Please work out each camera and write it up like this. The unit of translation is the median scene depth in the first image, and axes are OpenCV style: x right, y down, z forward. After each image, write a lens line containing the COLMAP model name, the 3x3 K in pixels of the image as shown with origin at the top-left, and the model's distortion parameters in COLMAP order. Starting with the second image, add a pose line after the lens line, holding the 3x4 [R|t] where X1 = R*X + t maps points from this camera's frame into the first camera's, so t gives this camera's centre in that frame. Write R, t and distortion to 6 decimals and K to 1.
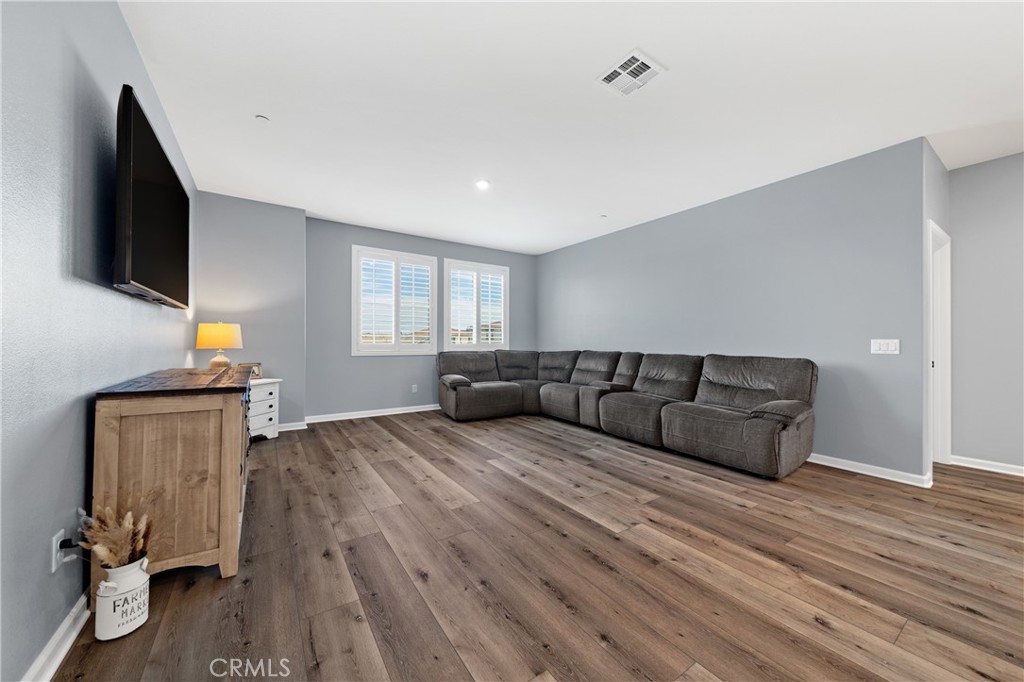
lens RADIAL K [[378.4, 0, 510.9], [0, 378.4, 338.1], [0, 0, 1]] dist [0.002599, 0.000160]
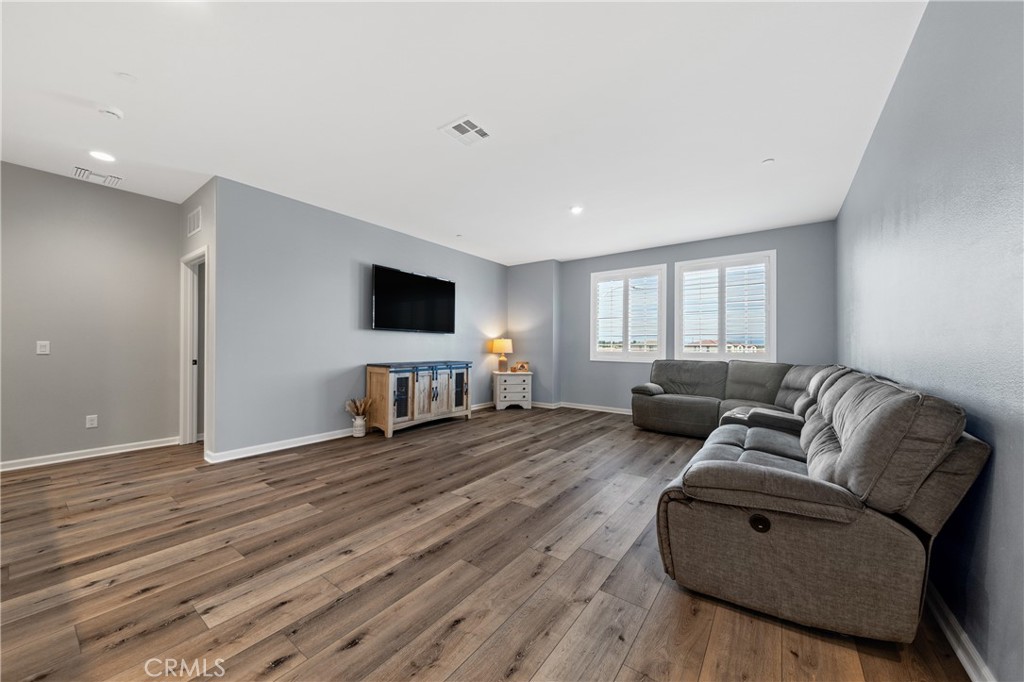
lens RADIAL K [[378.4, 0, 509.0], [0, 378.4, 345.8], [0, 0, 1]] dist [0.002599, 0.000160]
pose [[0.312338, -0.009540, -0.949923, 1.418560], [0.003246, 0.999954, -0.008976, 0.015340], [0.949966, -0.000280, 0.312354, 0.696315]]
